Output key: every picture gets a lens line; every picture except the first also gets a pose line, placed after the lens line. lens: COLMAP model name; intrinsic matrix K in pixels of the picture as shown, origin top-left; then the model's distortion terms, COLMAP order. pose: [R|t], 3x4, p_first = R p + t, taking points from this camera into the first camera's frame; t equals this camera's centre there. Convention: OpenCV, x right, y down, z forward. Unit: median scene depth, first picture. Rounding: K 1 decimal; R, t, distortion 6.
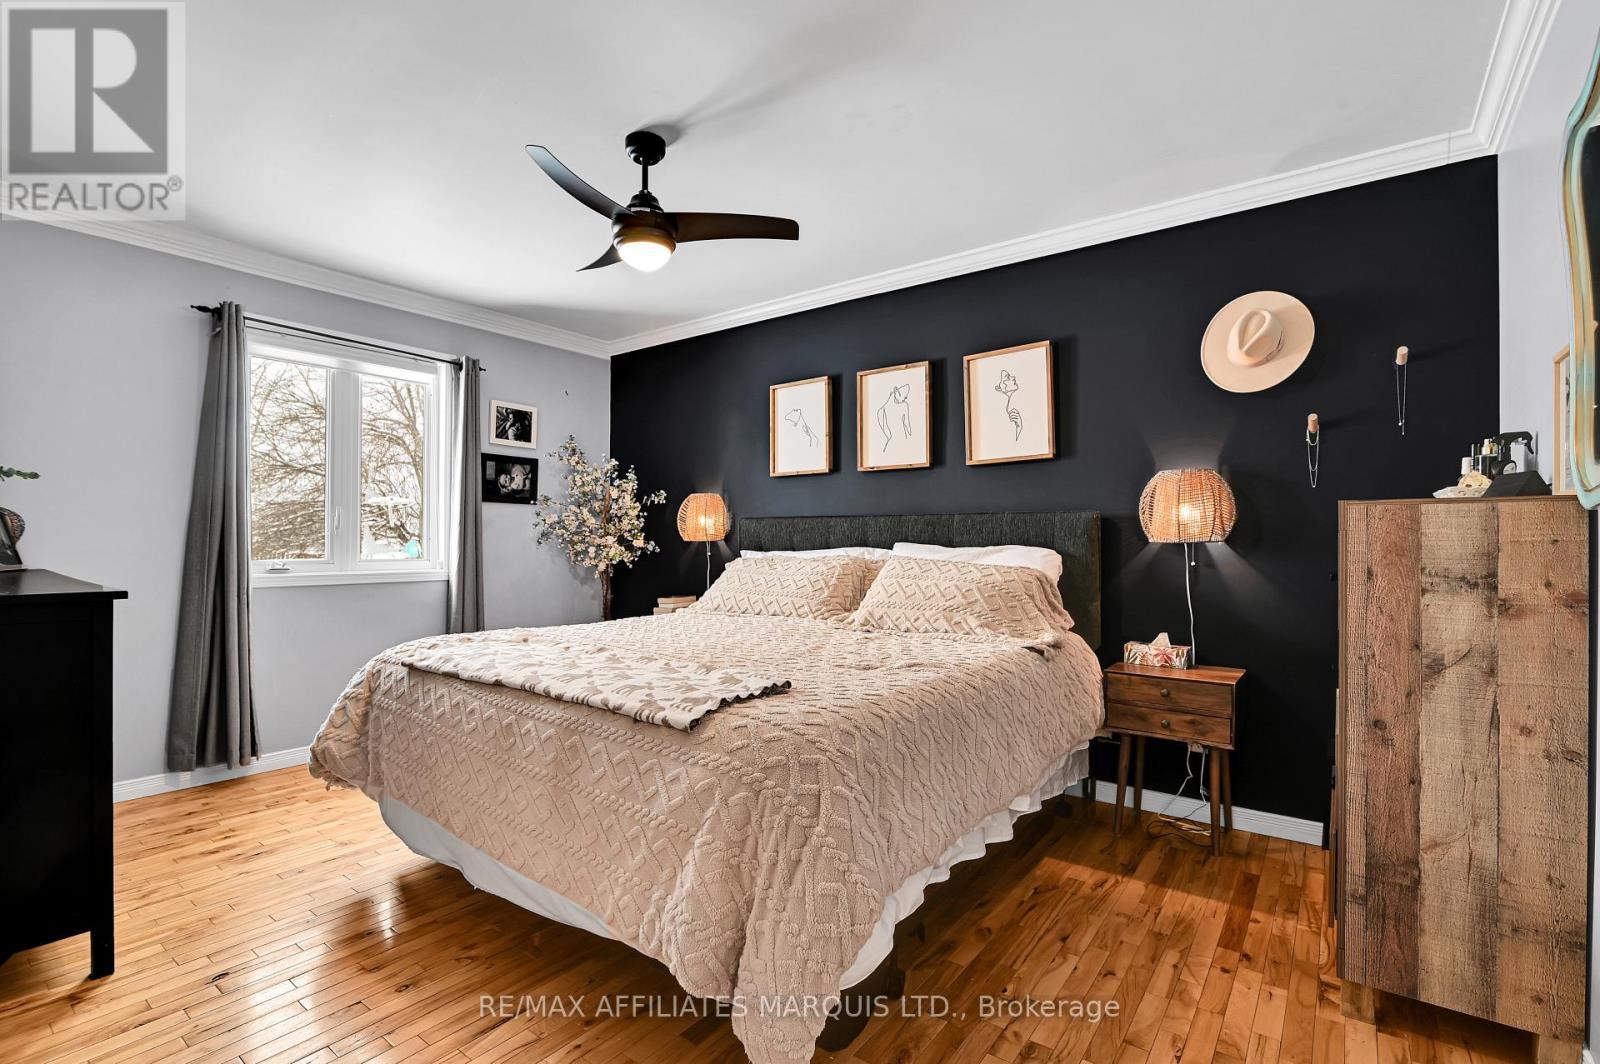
lens RADIAL K [[740.6, 0, 793.5], [0, 740.6, 533.0], [0, 0, 1]] dist [-0.021198, -0.000543]
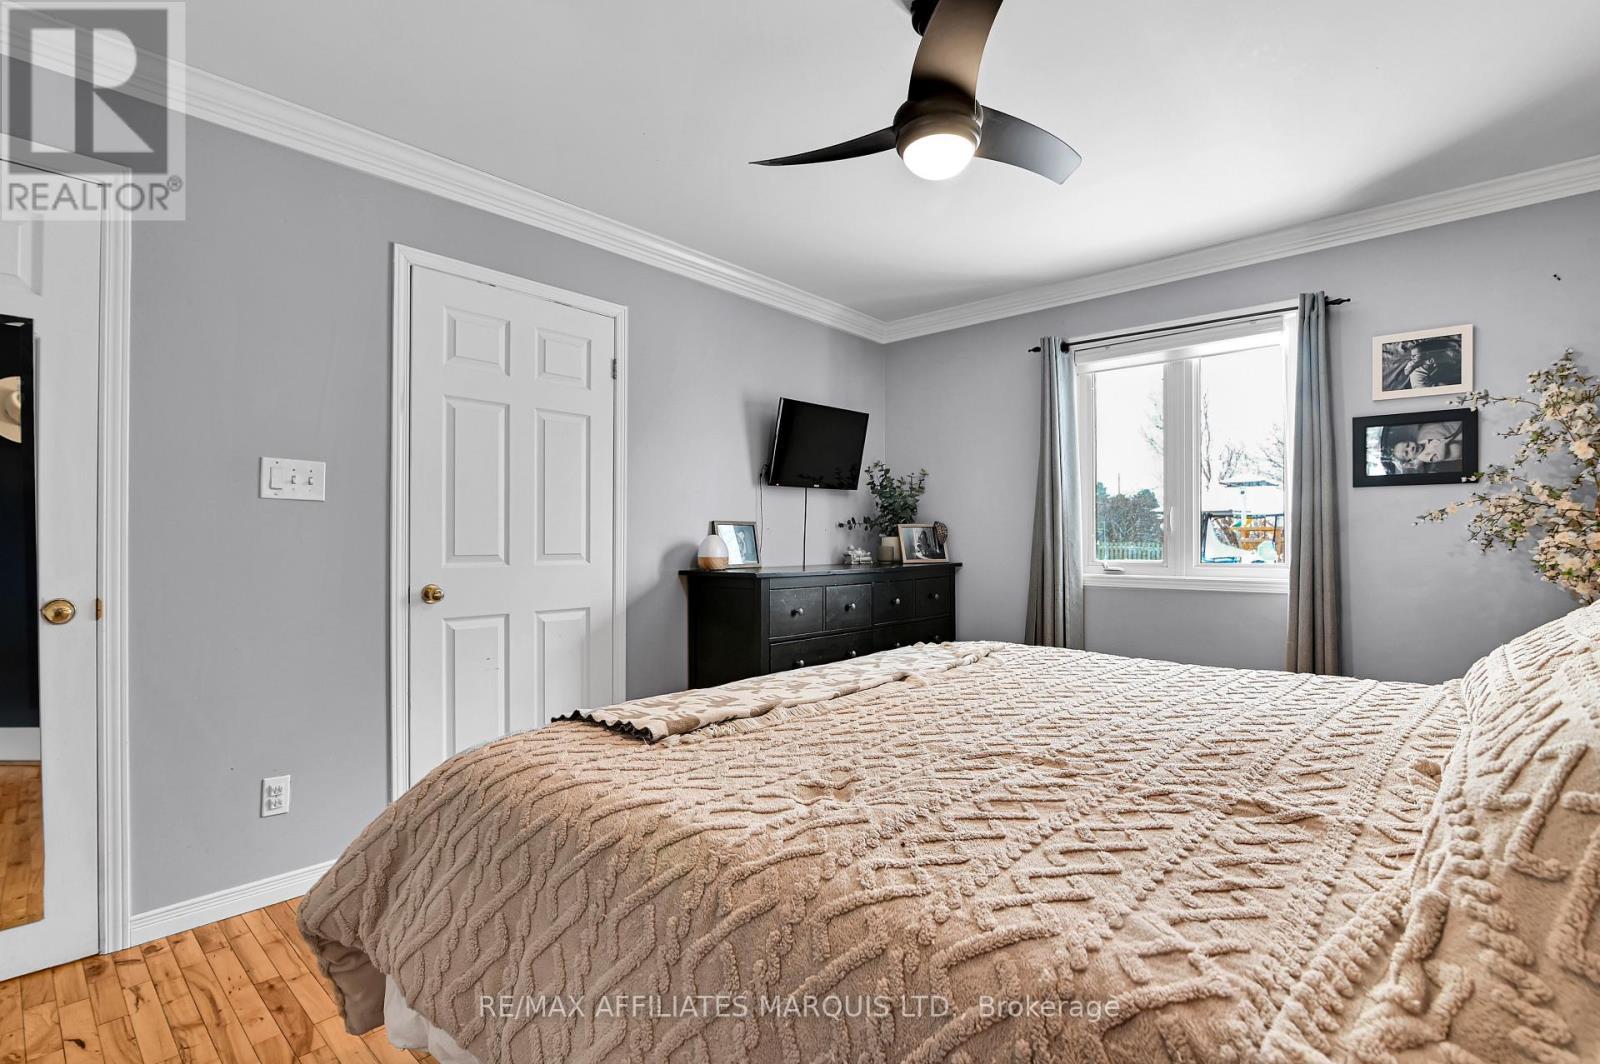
lens RADIAL K [[740.6, 0, 794.7], [0, 740.6, 538.7], [0, 0, 1]] dist [-0.021198, -0.000543]
pose [[-0.092286, -0.008952, -0.995692, 0.307706], [0.008437, 0.999917, -0.009772, 0.008966], [0.995697, -0.009302, -0.092203, 0.508889]]
